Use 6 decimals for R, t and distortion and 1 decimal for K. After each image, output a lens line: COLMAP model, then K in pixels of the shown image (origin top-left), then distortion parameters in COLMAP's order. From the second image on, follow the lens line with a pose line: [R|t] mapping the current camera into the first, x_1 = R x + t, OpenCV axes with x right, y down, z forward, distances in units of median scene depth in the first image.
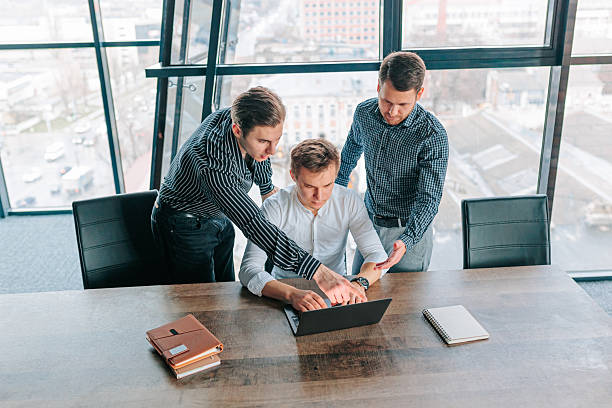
lens RADIAL K [[581.1, 0, 307.2], [0, 581.1, 202.8], [0, 0, 1]] dist [-0.002278, -0.003513]
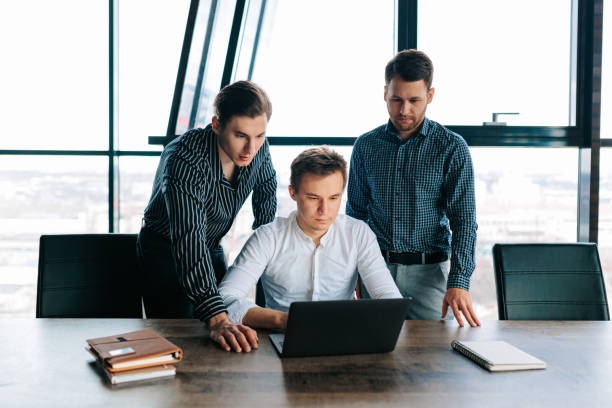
lens RADIAL K [[569.5, 0, 293.2], [0, 569.5, 218.4], [0, 0, 1]] dist [-0.009742, 0.002132]
pose [[0.997858, 0.034746, -0.055432, 0.026274], [-0.050059, 0.951033, -0.305010, 0.252057], [0.042120, 0.307131, 0.950735, 0.222335]]
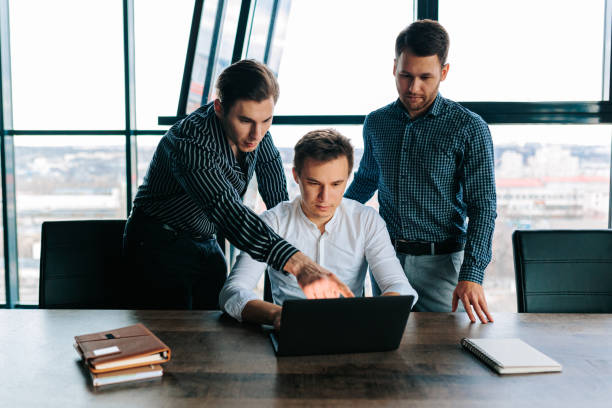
lens RADIAL K [[573.4, 0, 299.5], [0, 573.4, 215.2], [0, 0, 1]] dist [-0.002671, -0.015732]
pose [[0.994680, 0.032590, -0.097719, 0.061850], [-0.057682, 0.962178, -0.266246, 0.222306], [0.085346, 0.270466, 0.958939, 0.257231]]
